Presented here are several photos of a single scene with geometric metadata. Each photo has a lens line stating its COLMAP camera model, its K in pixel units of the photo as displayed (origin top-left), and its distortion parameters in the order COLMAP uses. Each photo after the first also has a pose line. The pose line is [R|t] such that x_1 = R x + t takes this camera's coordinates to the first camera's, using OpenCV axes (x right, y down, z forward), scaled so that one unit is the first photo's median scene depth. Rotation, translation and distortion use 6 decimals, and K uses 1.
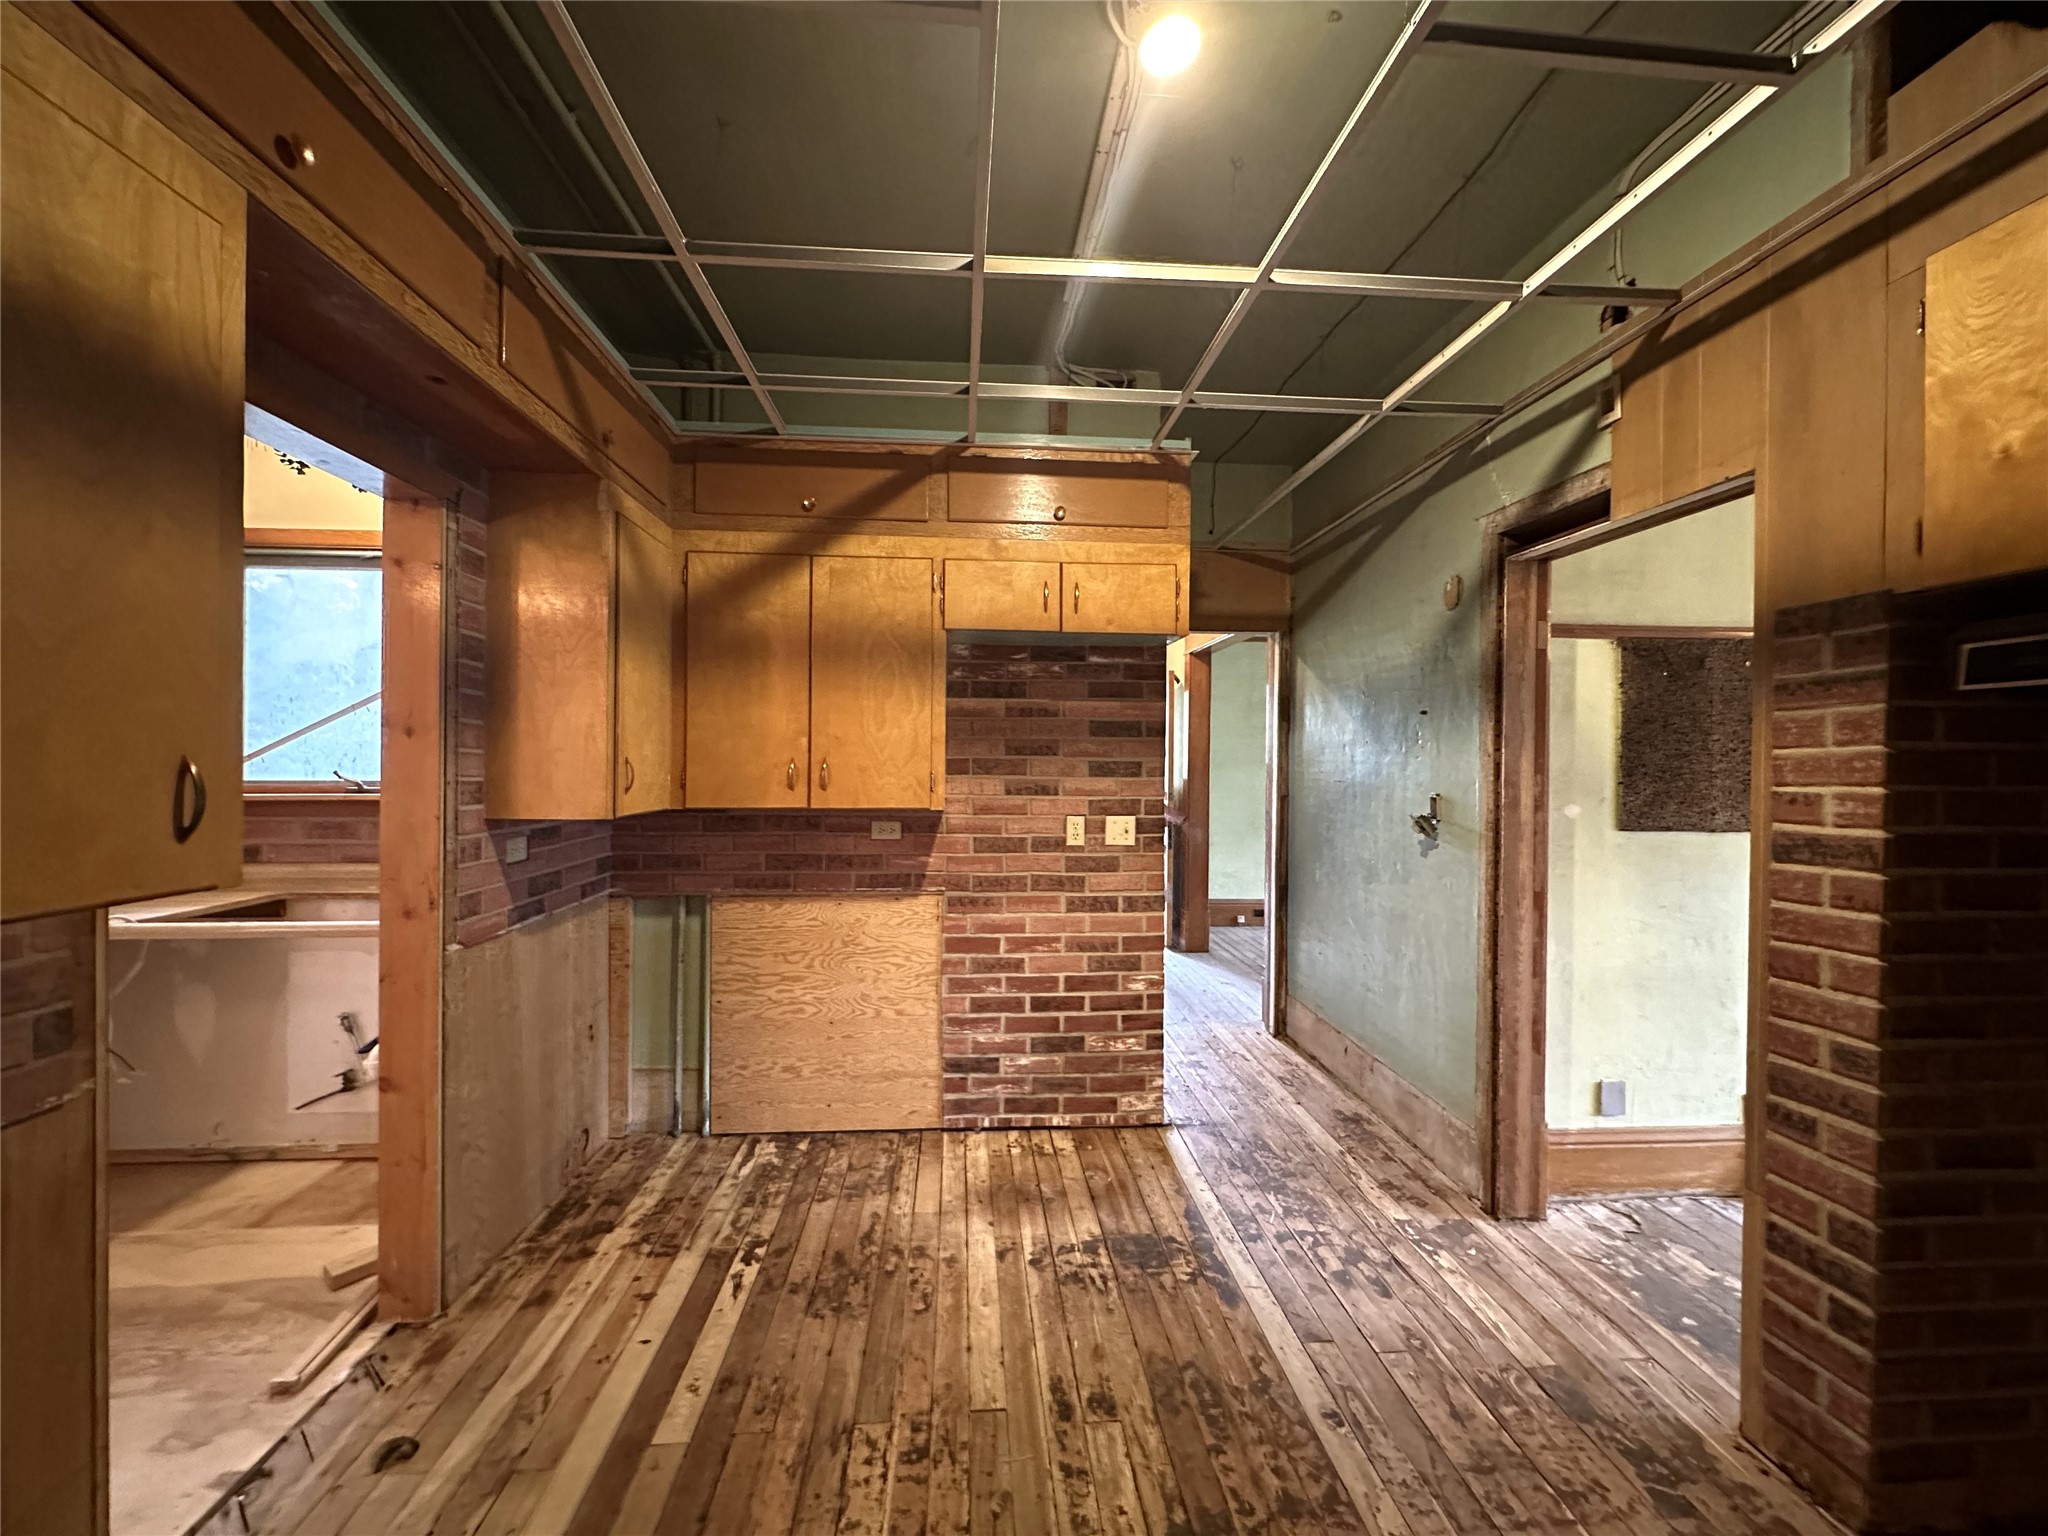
lens RADIAL K [[816.3, 0, 1024.5], [0, 816.3, 768.4], [0, 0, 1]] dist [-0.003741, 0.000545]
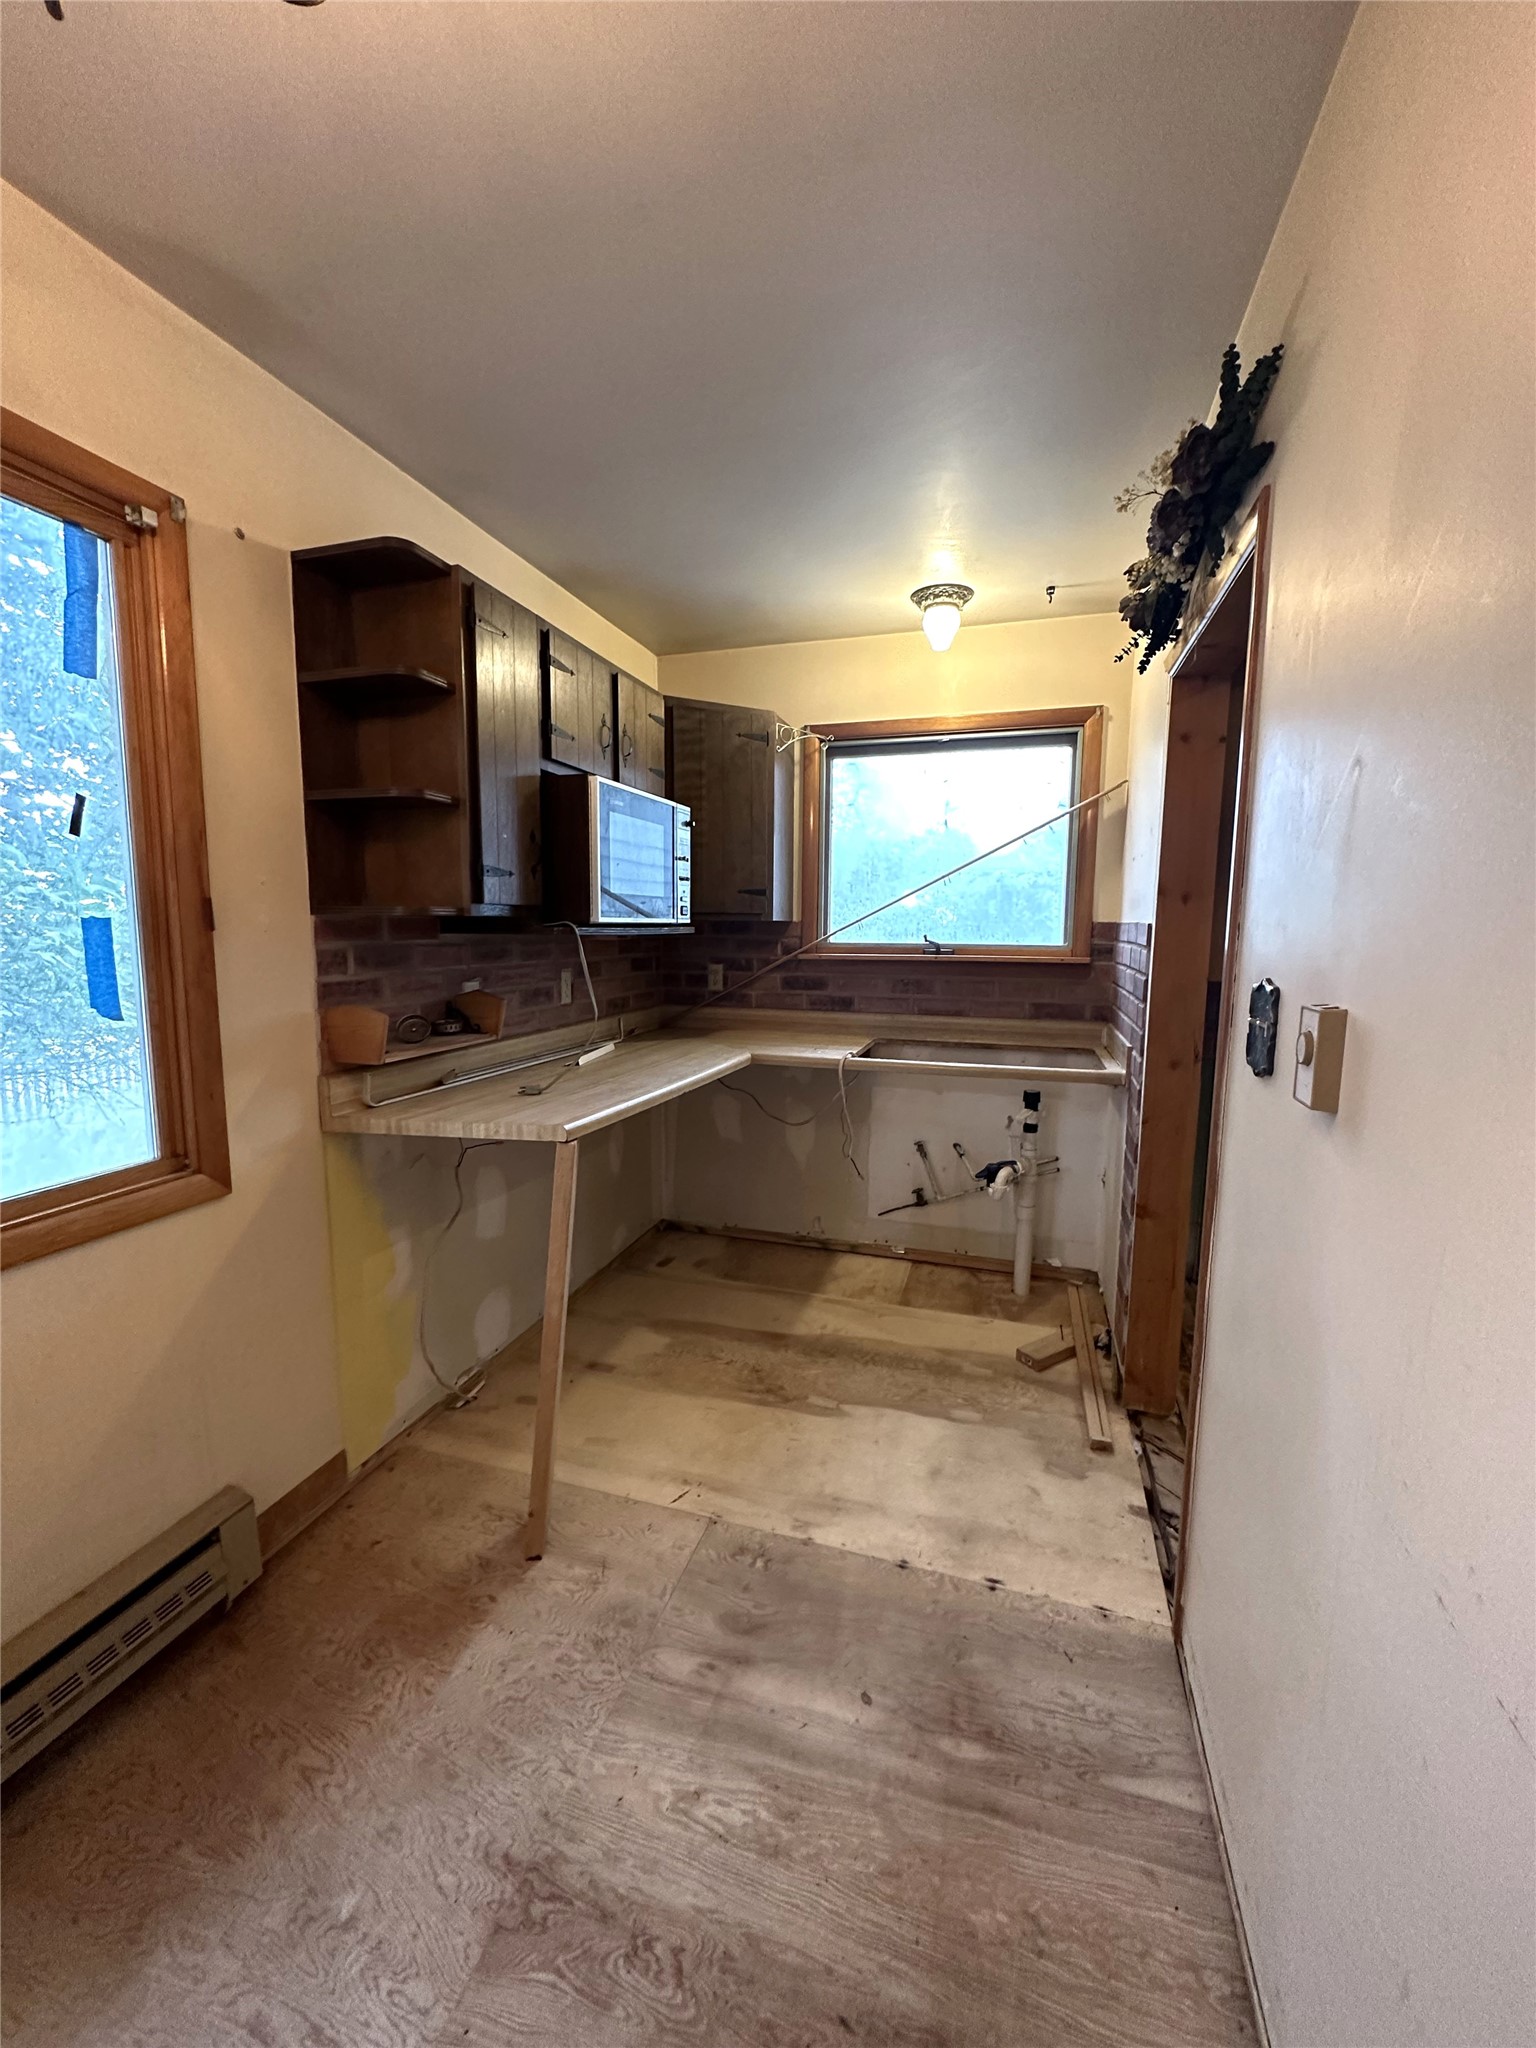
lens RADIAL K [[816.3, 0, 769.8], [0, 816.3, 1022.4], [0, 0, 1]] dist [-0.003741, 0.000545]
pose [[0.933043, 0.042720, -0.357220, -0.693158], [-0.004121, 0.994129, 0.108123, 0.002874], [0.359742, -0.099411, 0.927741, -0.175537]]
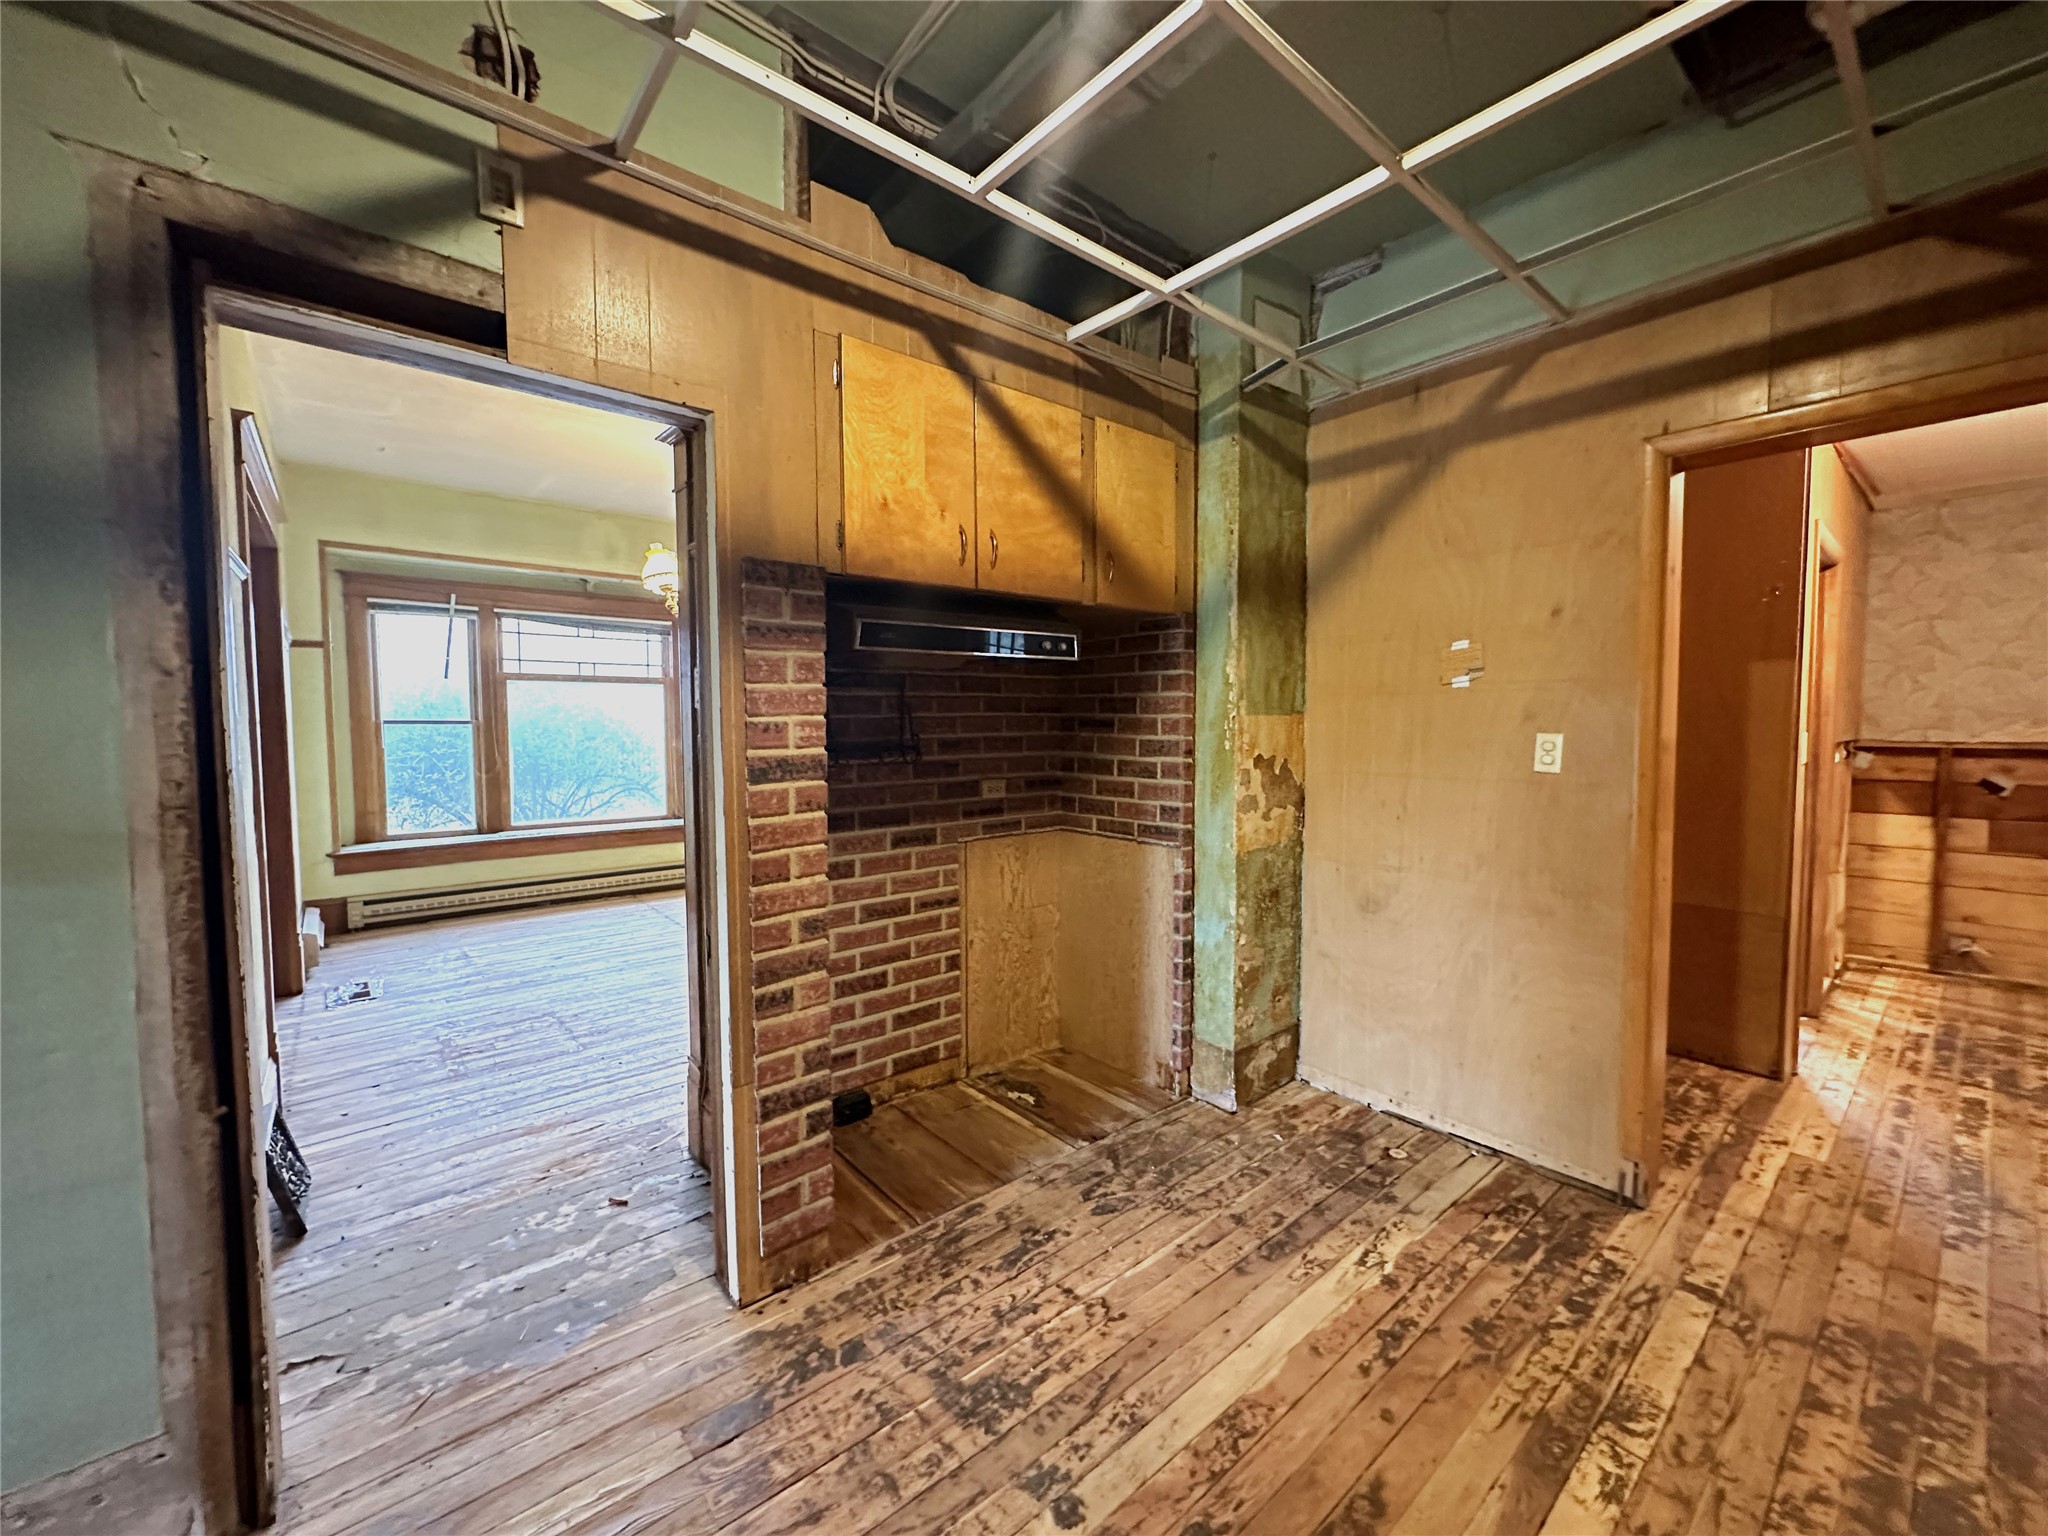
lens RADIAL K [[816.3, 0, 1025.4], [0, 816.3, 766.2], [0, 0, 1]] dist [-0.003741, 0.000545]
pose [[-0.583562, -0.050963, 0.810468, -0.133460], [0.003702, 0.997851, 0.065412, 0.011339], [-0.812060, 0.041172, -0.582120, 0.875382]]
